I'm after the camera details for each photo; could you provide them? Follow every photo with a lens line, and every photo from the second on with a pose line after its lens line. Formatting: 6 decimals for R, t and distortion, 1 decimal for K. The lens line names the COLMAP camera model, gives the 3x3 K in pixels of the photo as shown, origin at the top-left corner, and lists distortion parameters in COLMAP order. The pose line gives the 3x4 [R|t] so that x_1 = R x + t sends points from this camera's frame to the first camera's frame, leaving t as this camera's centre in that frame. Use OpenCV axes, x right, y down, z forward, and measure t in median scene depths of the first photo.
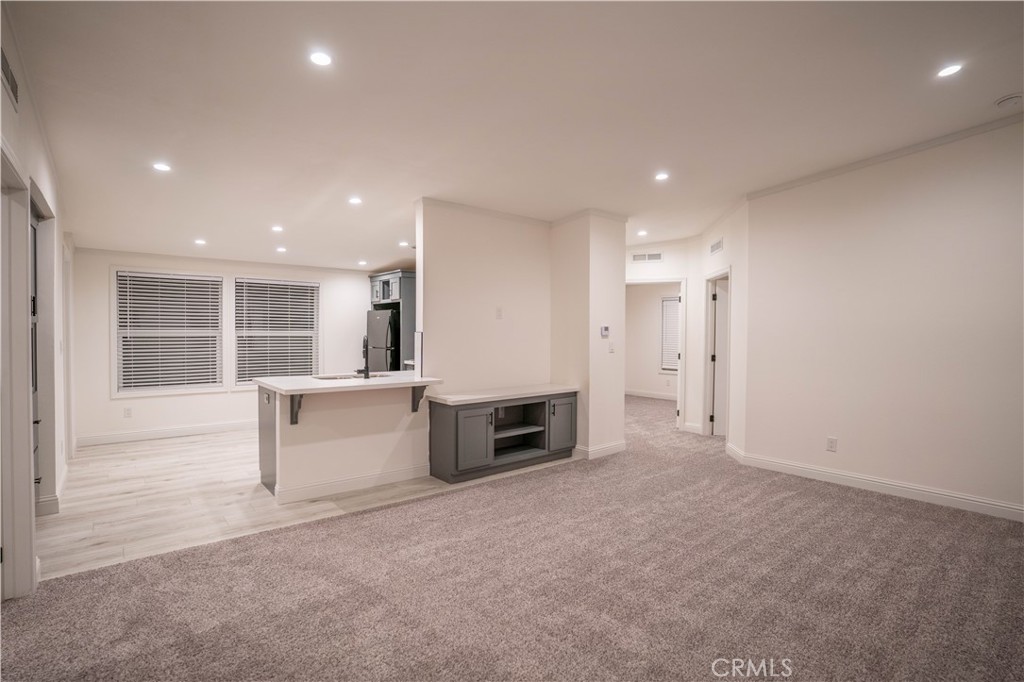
lens RADIAL K [[483.7, 0, 506.0], [0, 483.7, 346.4], [0, 0, 1]] dist [0.004777, -0.001511]
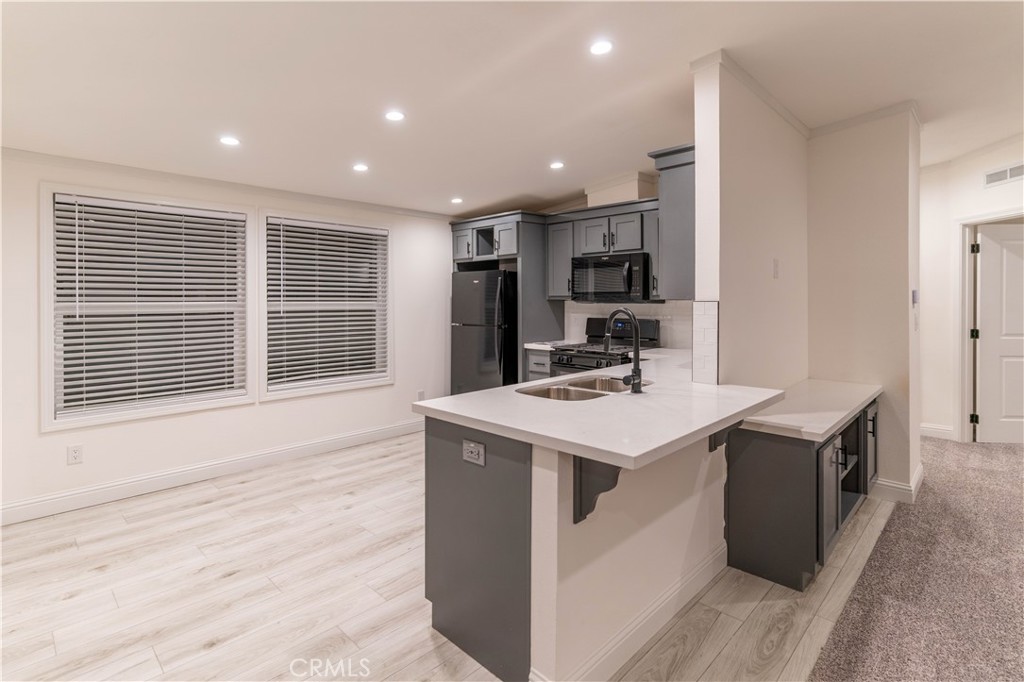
lens RADIAL K [[483.7, 0, 517.8], [0, 483.7, 312.0], [0, 0, 1]] dist [0.004777, -0.001511]
pose [[0.992309, -0.013246, 0.123072, -0.322411], [0.015538, 0.999723, -0.017679, -0.004997], [-0.122803, 0.019455, 0.992240, 0.359808]]
